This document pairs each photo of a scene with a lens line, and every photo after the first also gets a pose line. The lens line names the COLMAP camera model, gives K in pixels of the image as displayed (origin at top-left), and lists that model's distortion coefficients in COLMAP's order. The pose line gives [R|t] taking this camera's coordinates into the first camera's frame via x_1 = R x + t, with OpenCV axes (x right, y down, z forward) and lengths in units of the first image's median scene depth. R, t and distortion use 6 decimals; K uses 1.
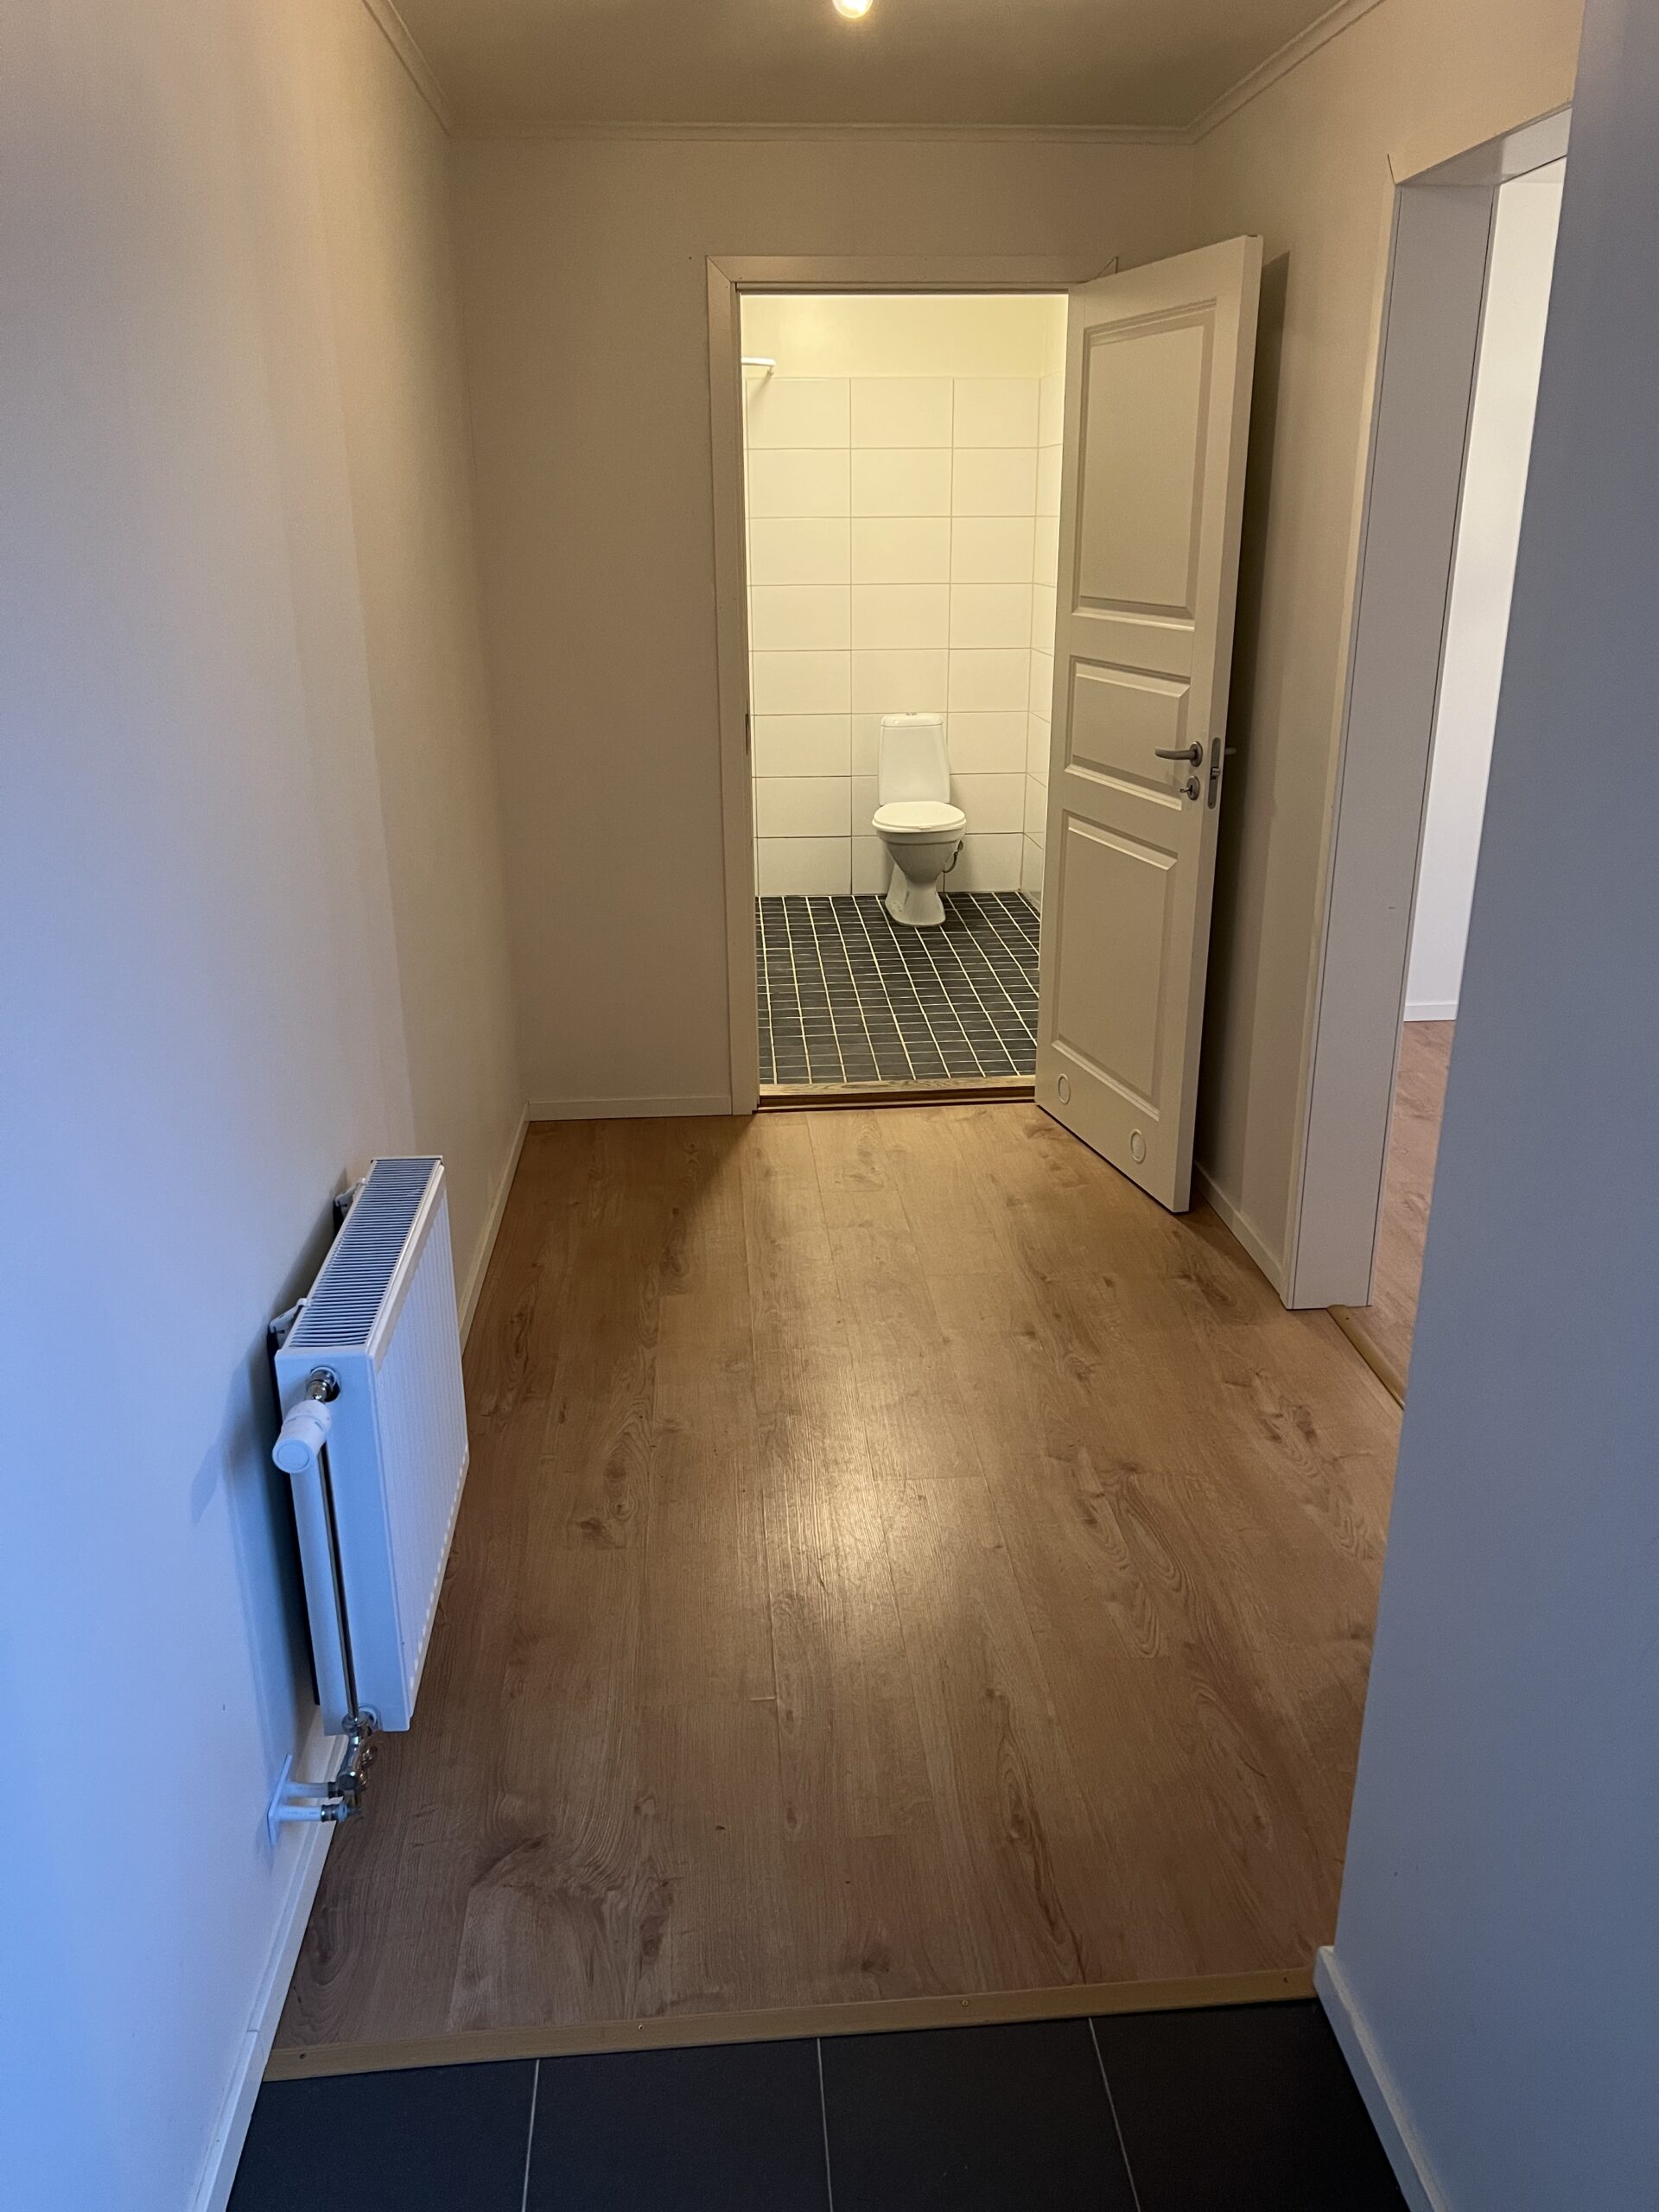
lens RADIAL K [[1655.2, 0, 829.5], [0, 1655.2, 1106.0], [0, 0, 1]] dist [0.089491, -0.000979]
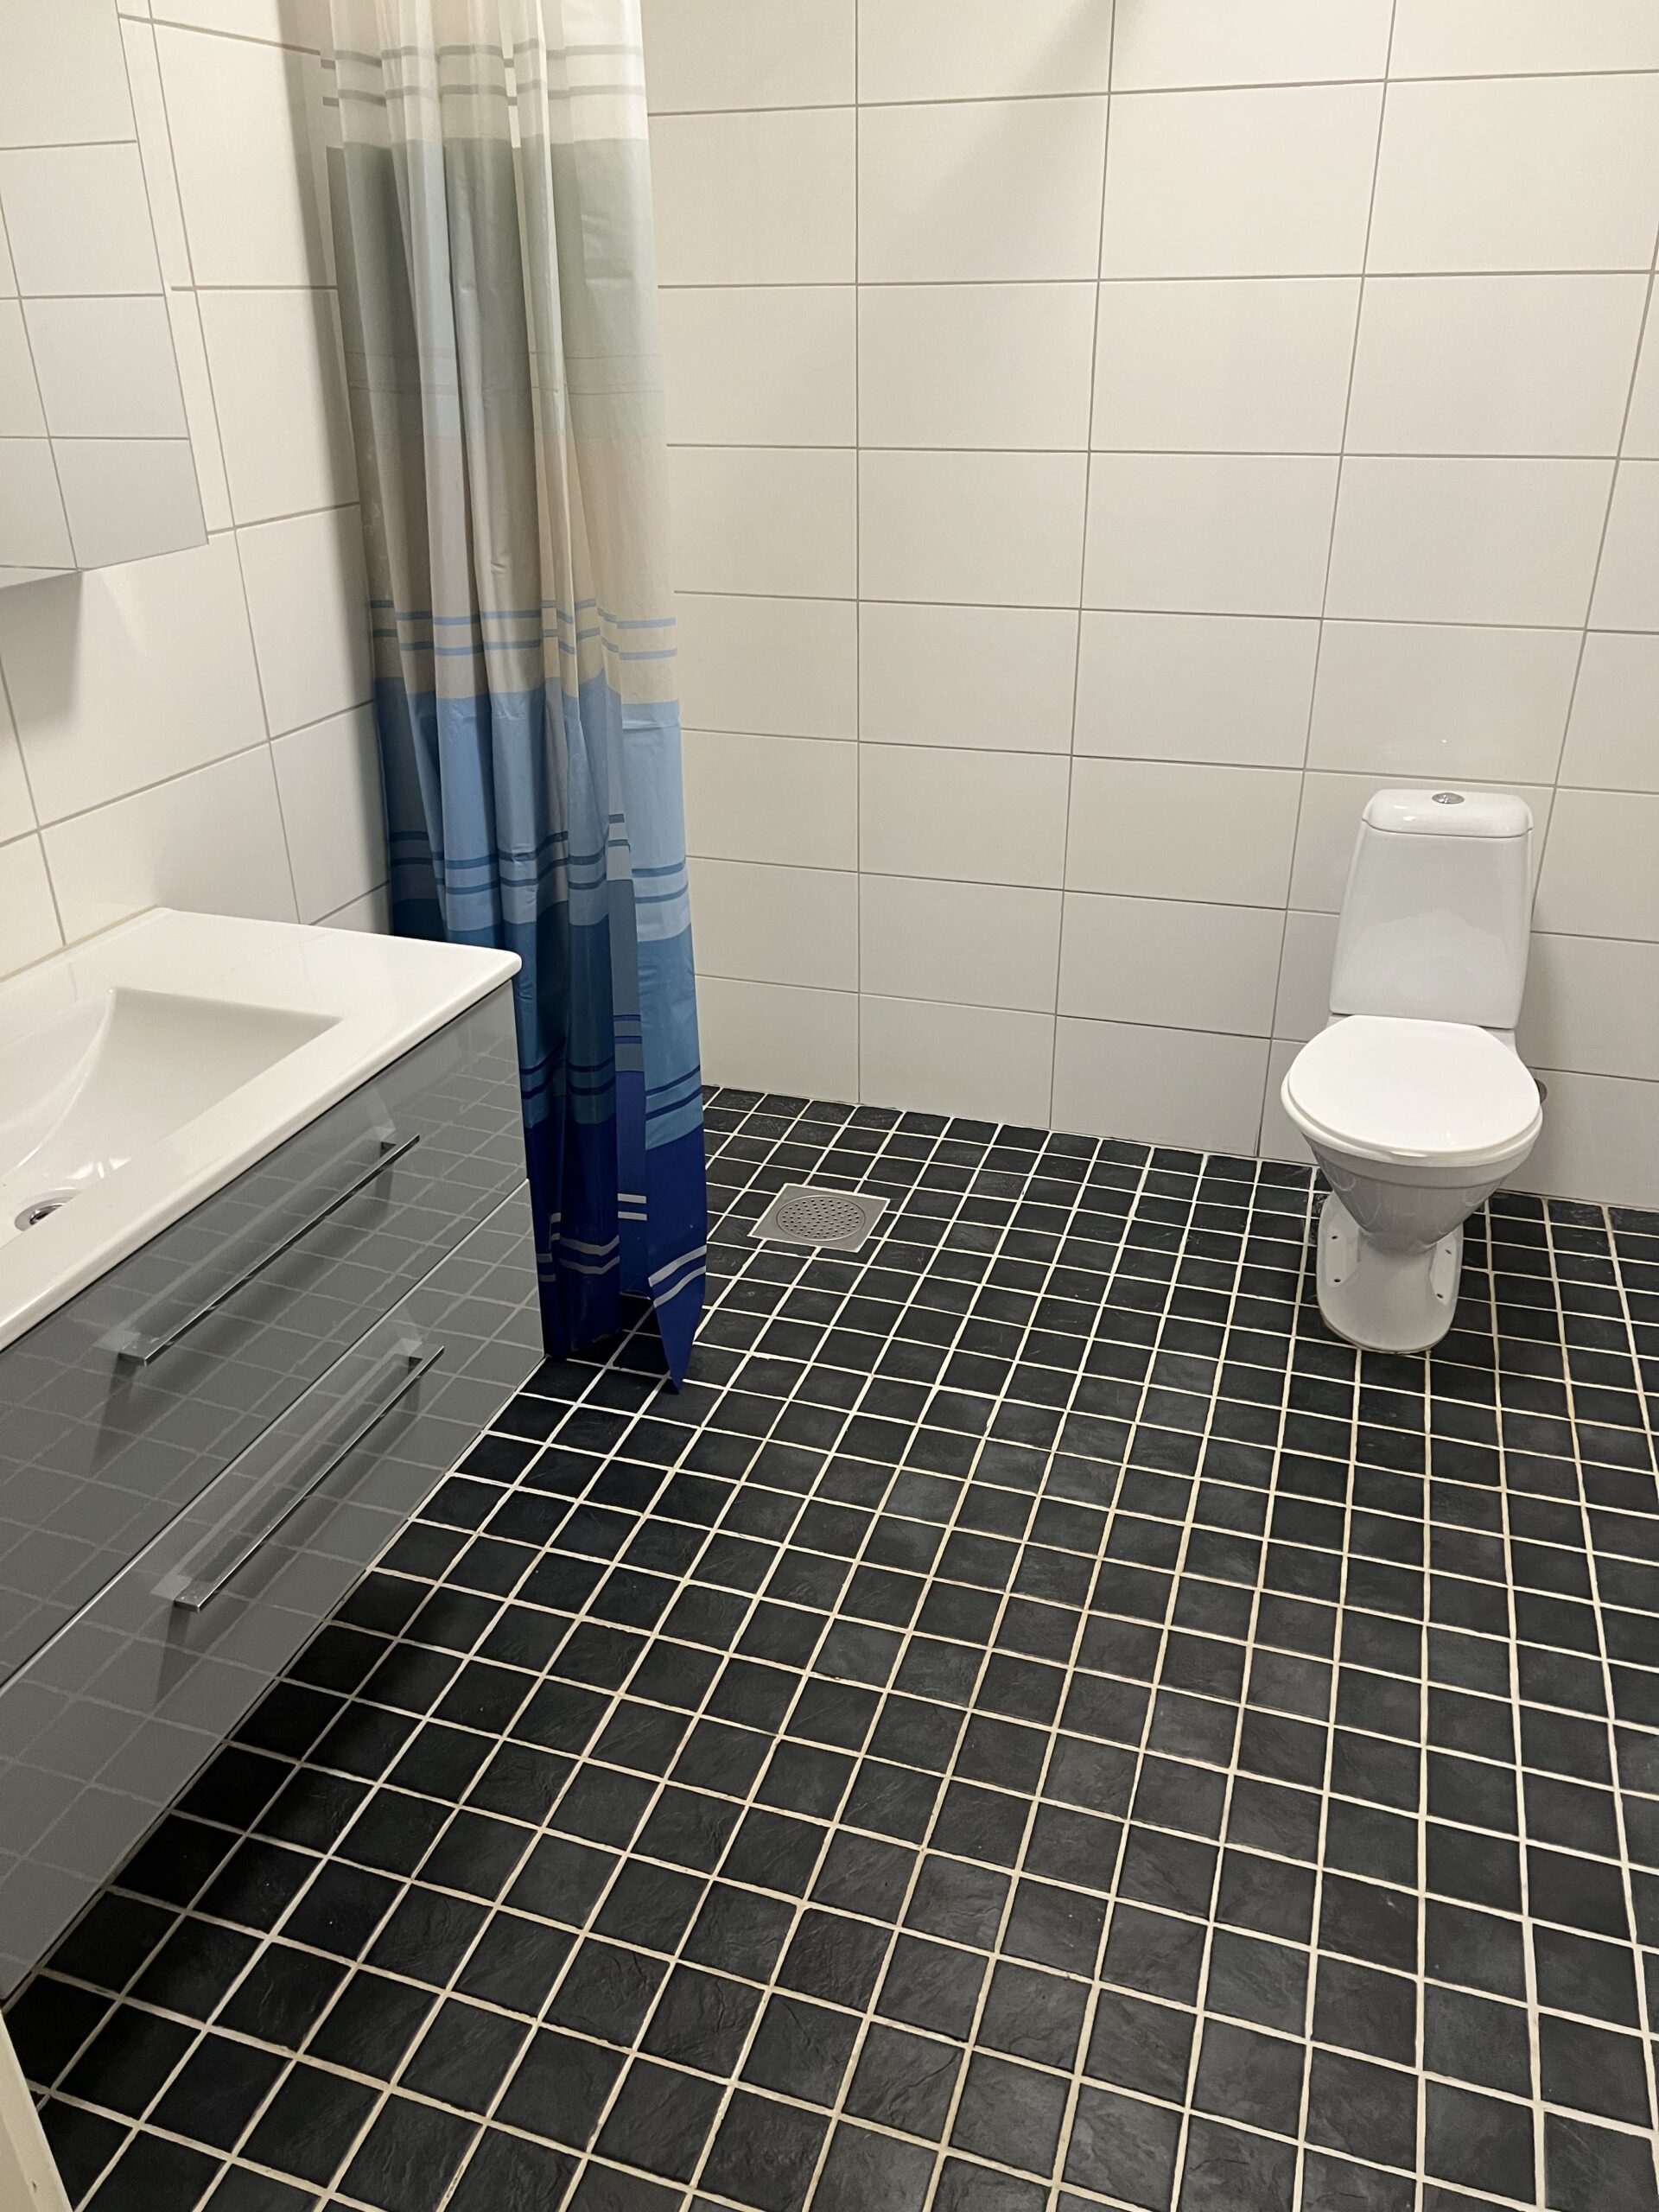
lens RADIAL K [[1646.4, 0, 829.5], [0, 1646.4, 1106.0], [0, 0, 1]] dist [0.000318, -0.001044]
pose [[0.928563, 0.165074, -0.332446, 0.059425], [-0.122117, 0.981666, 0.146352, -0.221563], [0.350510, -0.095300, 0.931698, 0.643378]]
